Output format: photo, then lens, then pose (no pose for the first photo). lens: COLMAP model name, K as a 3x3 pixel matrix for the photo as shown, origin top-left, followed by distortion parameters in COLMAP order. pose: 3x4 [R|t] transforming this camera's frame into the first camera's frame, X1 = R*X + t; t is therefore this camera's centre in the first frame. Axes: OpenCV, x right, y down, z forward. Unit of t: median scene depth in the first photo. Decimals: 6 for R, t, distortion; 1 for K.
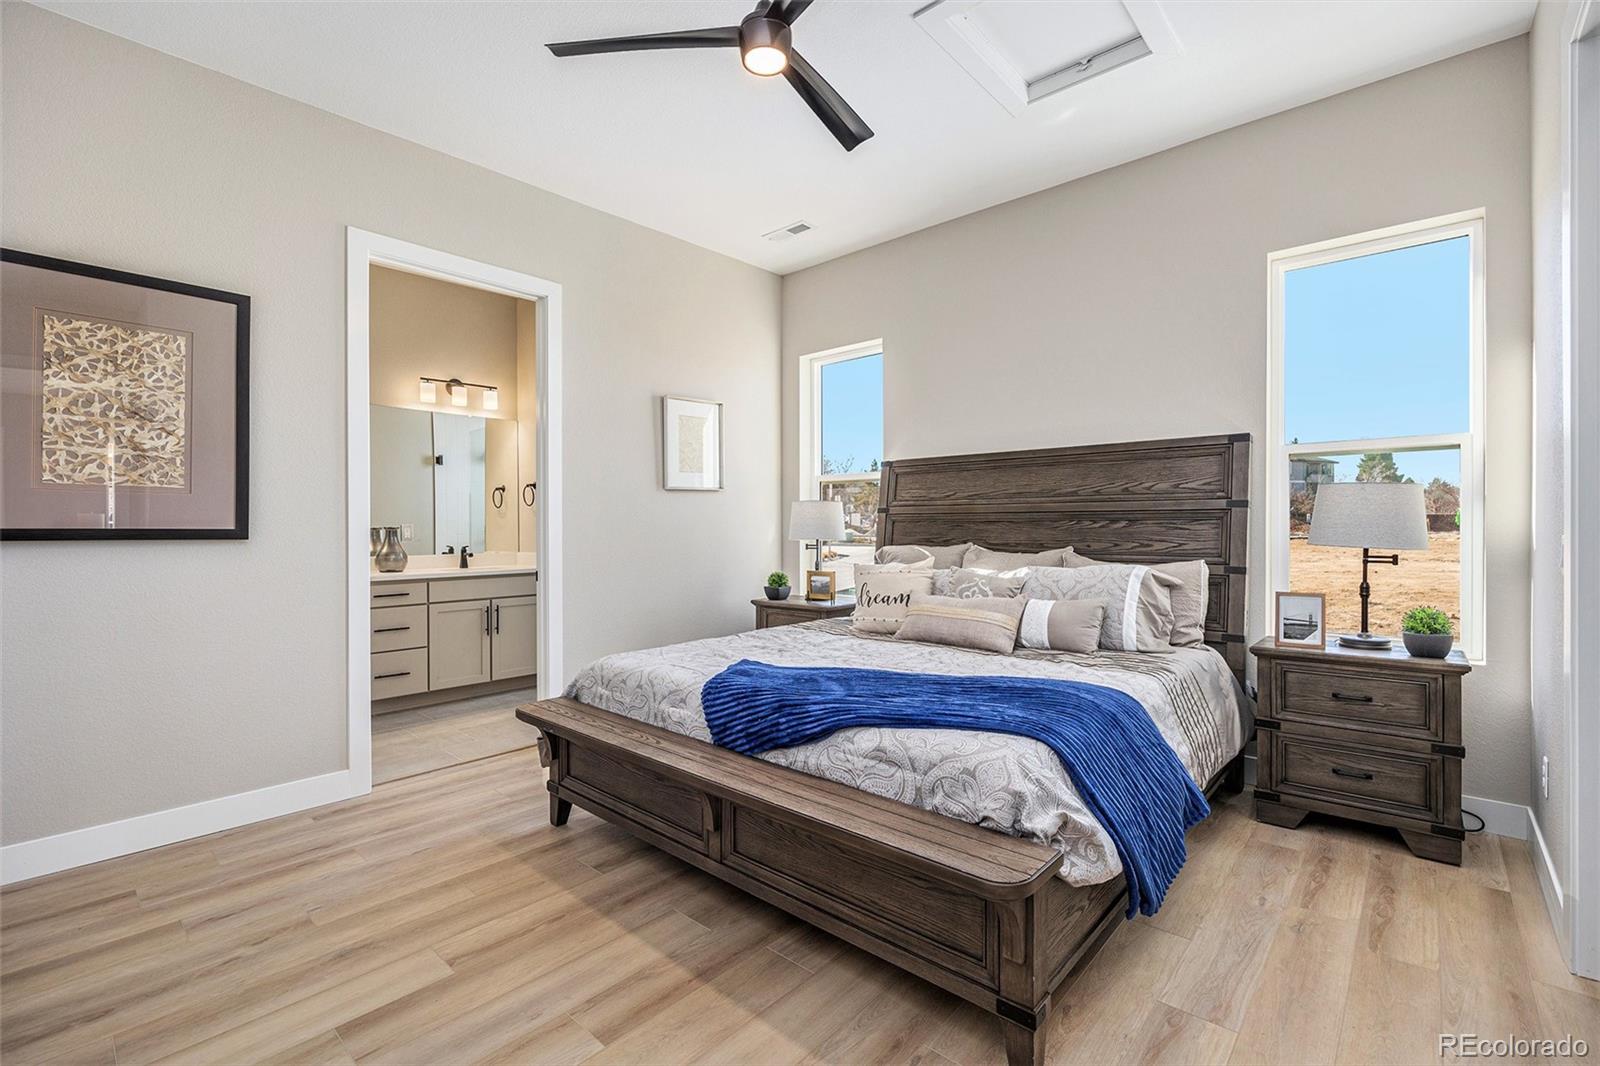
lens RADIAL K [[696.4, 0, 801.2], [0, 696.4, 538.5], [0, 0, 1]] dist [-0.017696, 0.000238]
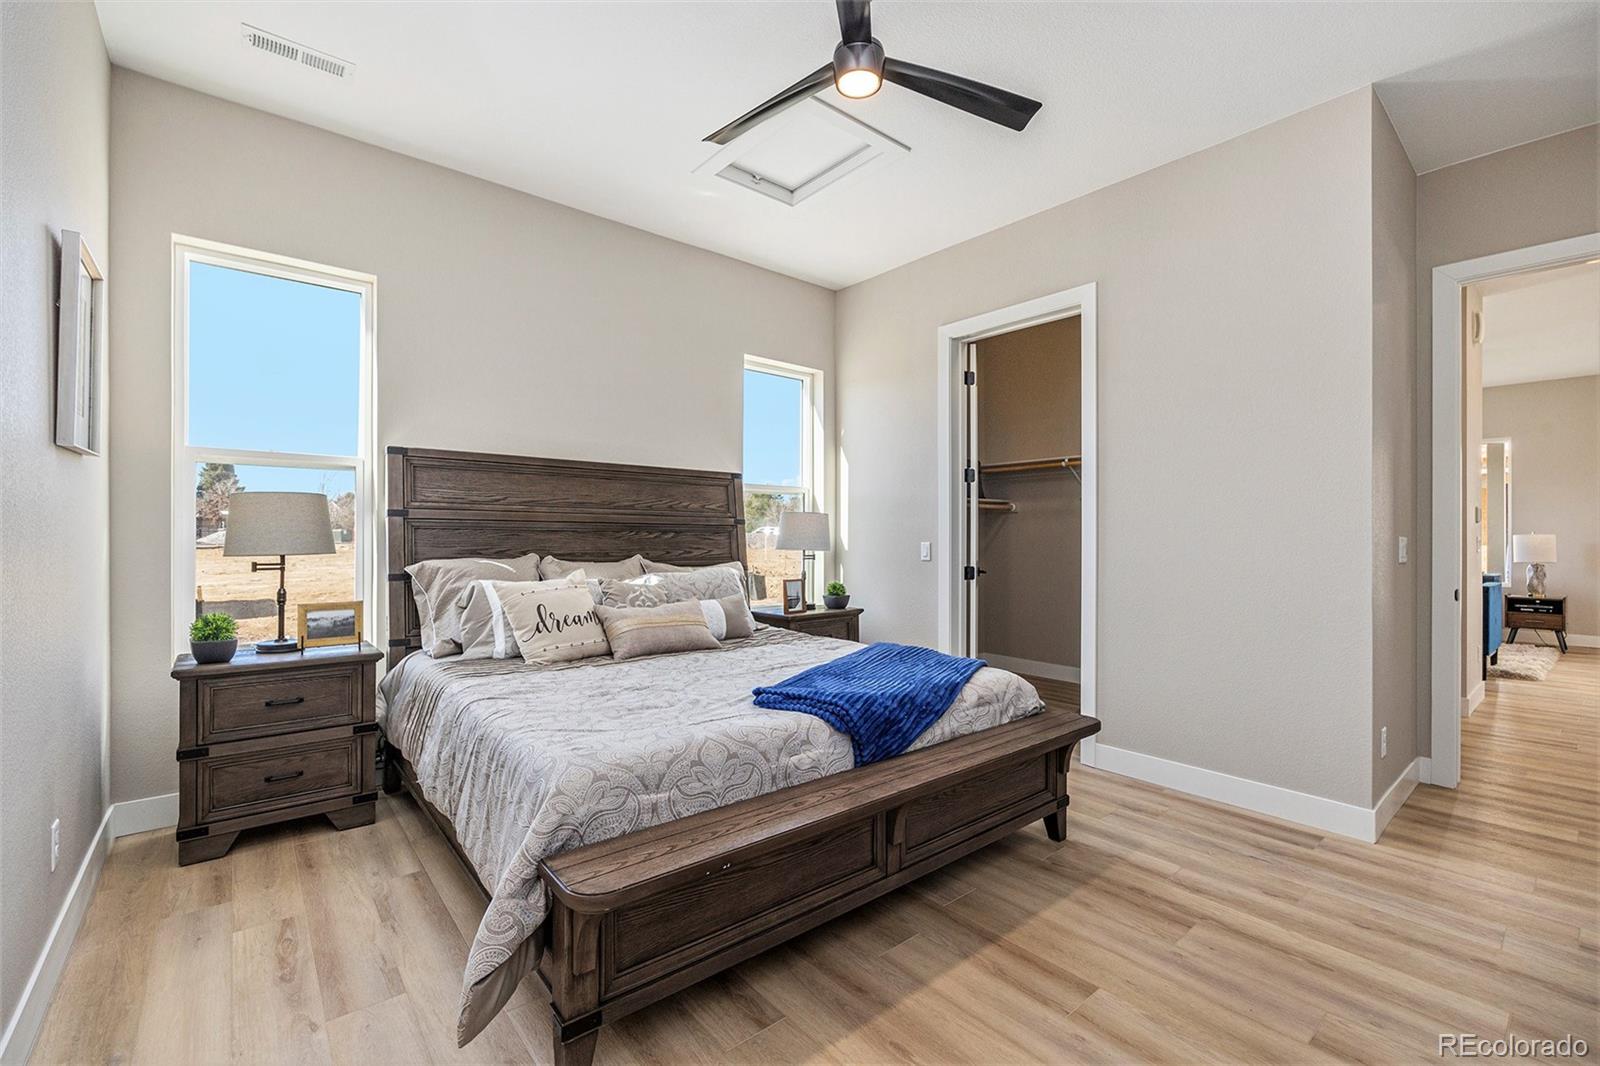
lens RADIAL K [[679.1, 0, 802.1], [0, 679.1, 536.8], [0, 0, 1]] dist [-0.012432, 0.000521]
pose [[0.148893, 0.005348, 0.988839, -0.855170], [0.010475, 0.999921, -0.006985, -0.008925], [-0.988798, 0.011399, 0.148825, 0.761009]]
